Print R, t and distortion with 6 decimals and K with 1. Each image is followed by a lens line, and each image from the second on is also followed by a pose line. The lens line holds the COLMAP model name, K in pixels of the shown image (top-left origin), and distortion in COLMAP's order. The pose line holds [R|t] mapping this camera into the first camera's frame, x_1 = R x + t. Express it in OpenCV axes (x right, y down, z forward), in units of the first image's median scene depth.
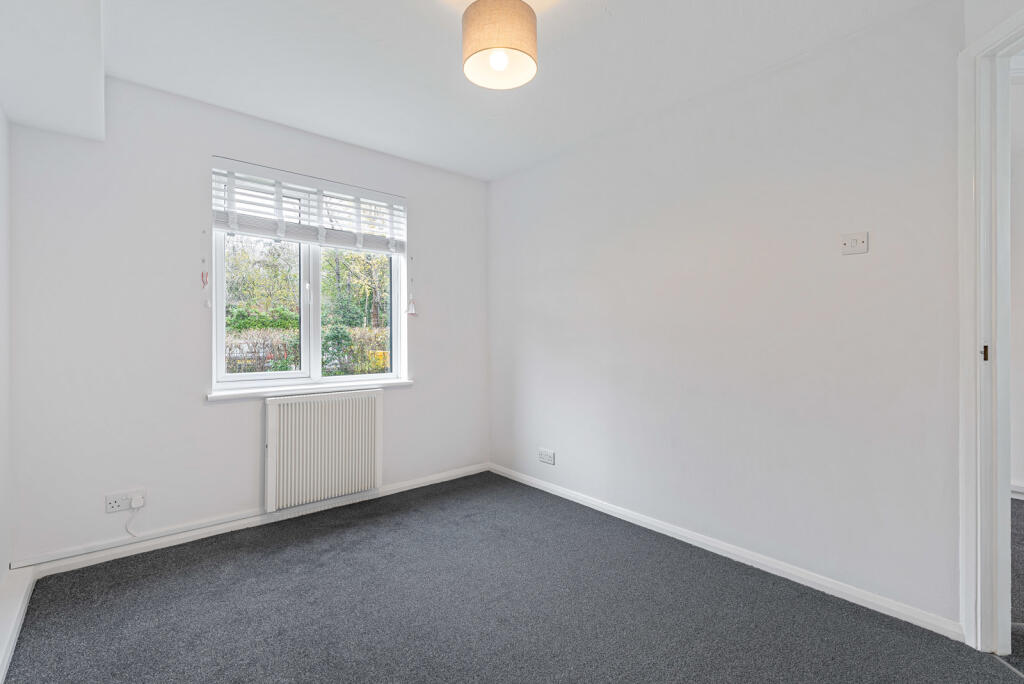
lens RADIAL K [[454.5, 0, 512.0], [0, 454.5, 342.0], [0, 0, 1]] dist [0.002442, -0.000130]
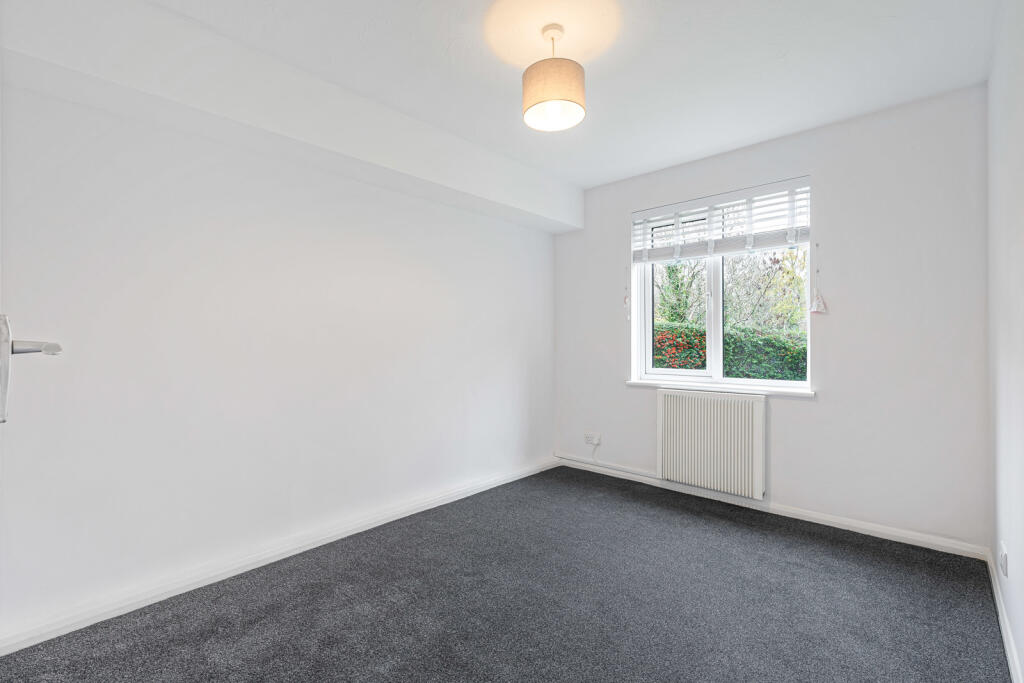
lens RADIAL K [[456.6, 0, 512.0], [0, 456.6, 341.5], [0, 0, 1]] dist [-0.001153, -0.000138]
pose [[0.109555, -0.006301, -0.993961, 0.630286], [-0.011866, 0.999900, -0.007646, 0.007043], [0.993910, 0.012632, 0.109469, 0.411712]]
